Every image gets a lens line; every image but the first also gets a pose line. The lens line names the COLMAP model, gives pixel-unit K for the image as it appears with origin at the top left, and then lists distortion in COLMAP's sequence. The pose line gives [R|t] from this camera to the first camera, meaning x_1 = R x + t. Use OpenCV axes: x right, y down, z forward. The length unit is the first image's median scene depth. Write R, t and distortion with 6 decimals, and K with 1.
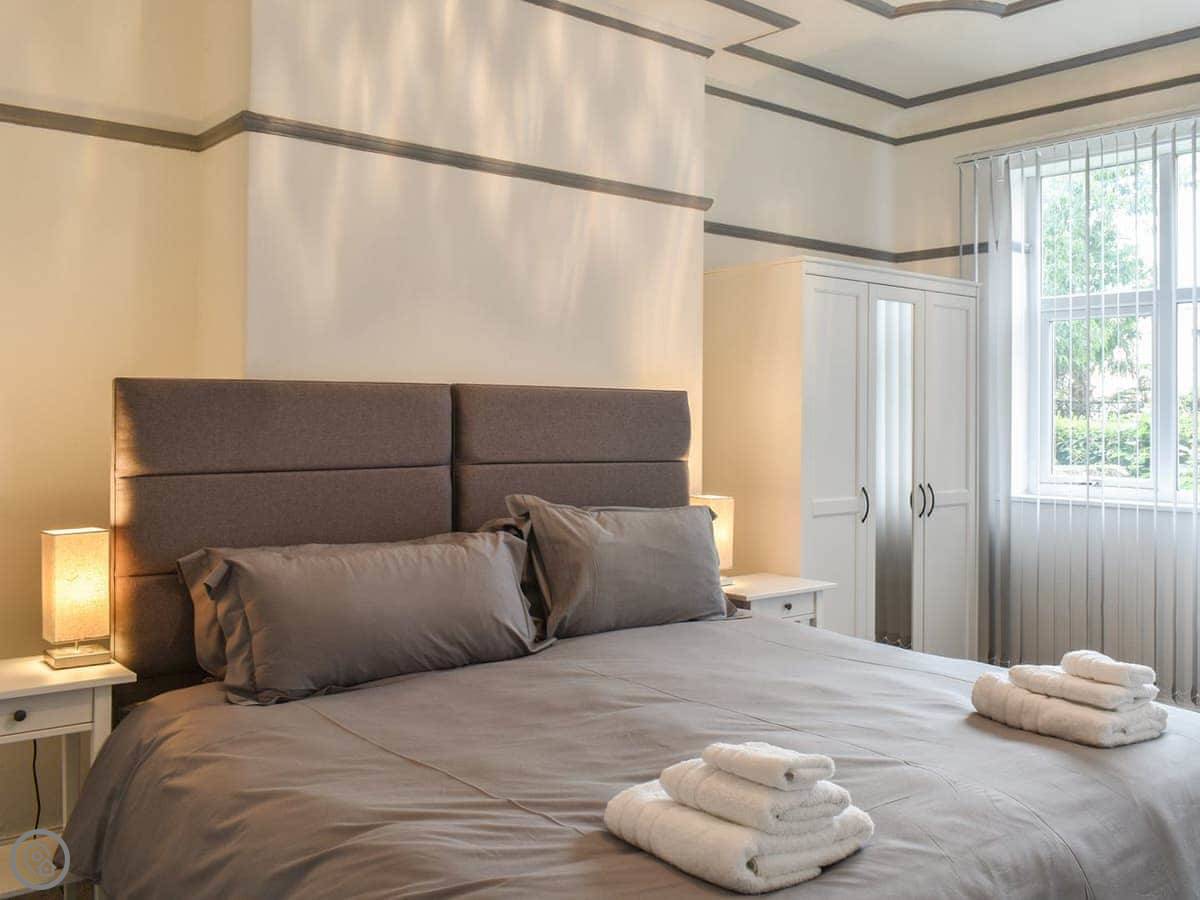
lens RADIAL K [[1099.4, 0, 600.0], [0, 1099.4, 450.0], [0, 0, 1]] dist [0.005438, 0.012918]
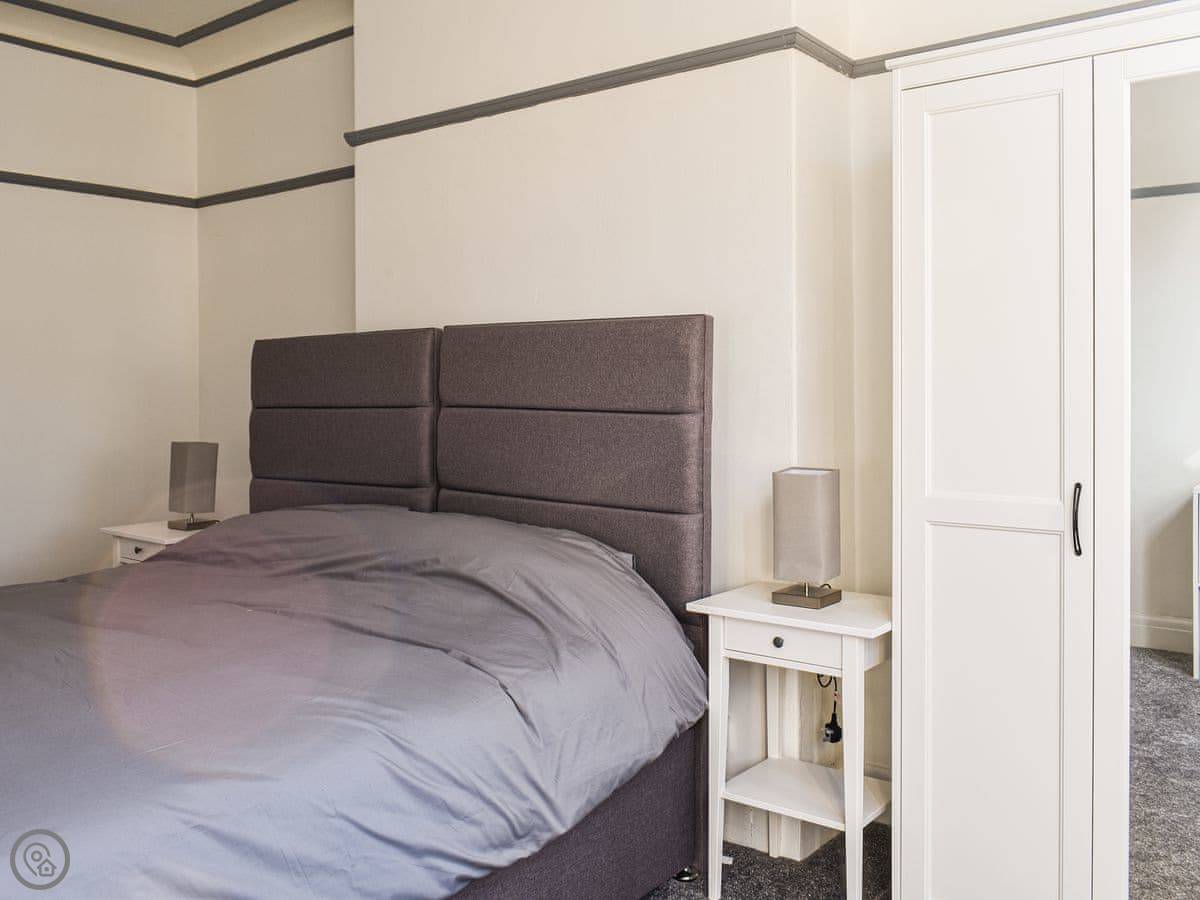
lens RADIAL K [[1099.4, 0, 600.0], [0, 1099.4, 450.0], [0, 0, 1]] dist [0.005438, 0.012918]
pose [[0.207156, 0.070526, -0.975763, 0.622769], [0.001370, 0.997376, 0.072379, -0.014349], [0.978307, -0.016331, 0.206516, 0.646655]]
